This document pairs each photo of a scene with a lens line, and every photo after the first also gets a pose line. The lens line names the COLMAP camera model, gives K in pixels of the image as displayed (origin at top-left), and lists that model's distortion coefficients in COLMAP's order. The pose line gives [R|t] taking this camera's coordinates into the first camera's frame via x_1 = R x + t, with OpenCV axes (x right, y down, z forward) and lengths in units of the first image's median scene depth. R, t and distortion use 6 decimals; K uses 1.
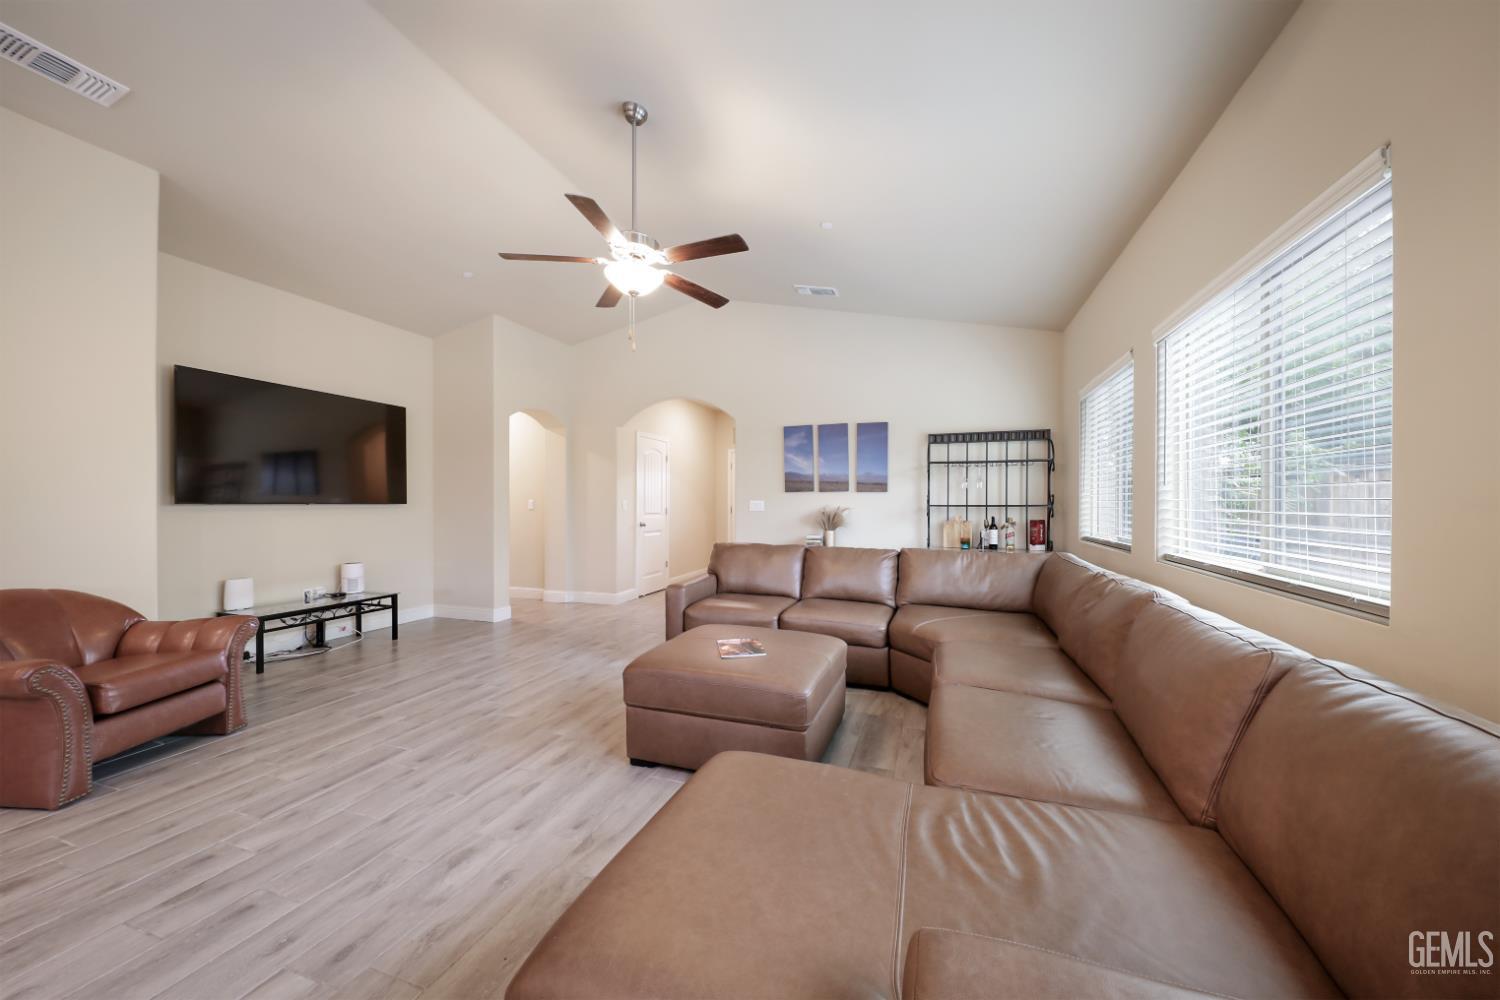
lens RADIAL K [[532.9, 0, 761.8], [0, 532.9, 505.2], [0, 0, 1]] dist [0.000518, -0.000630]
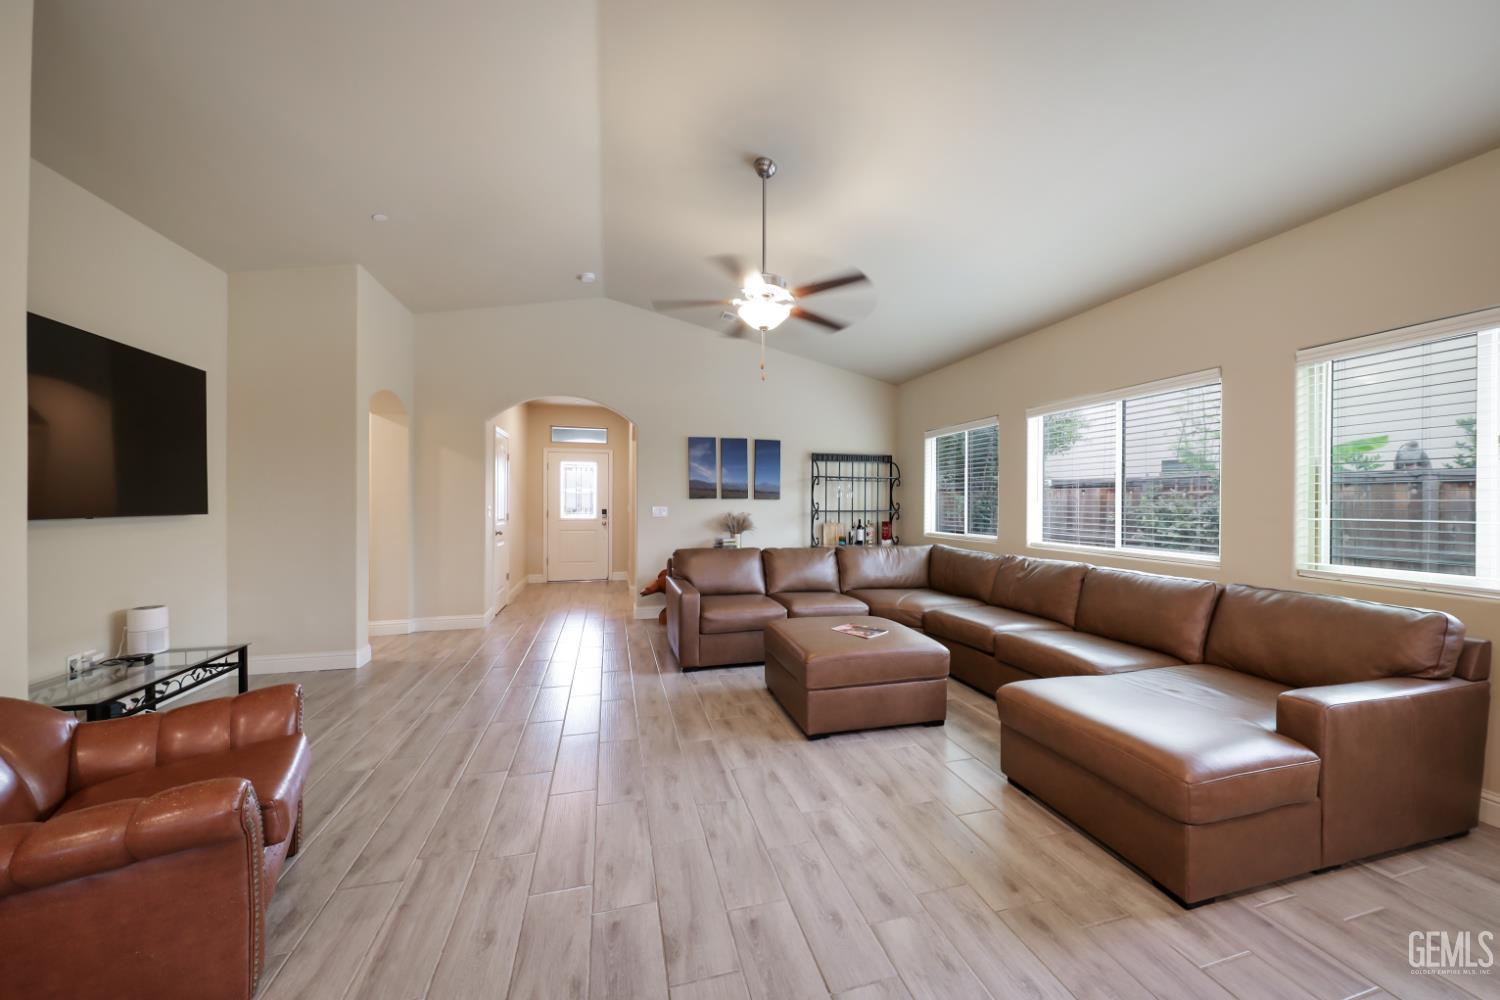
lens RADIAL K [[532.9, 0, 764.8], [0, 532.9, 502.5], [0, 0, 1]] dist [0.000518, -0.000630]
pose [[0.825172, 0.001698, 0.564878, -0.497614], [0.000206, 0.999995, -0.003307, -0.015772], [-0.564881, 0.002845, 0.825168, 0.044941]]
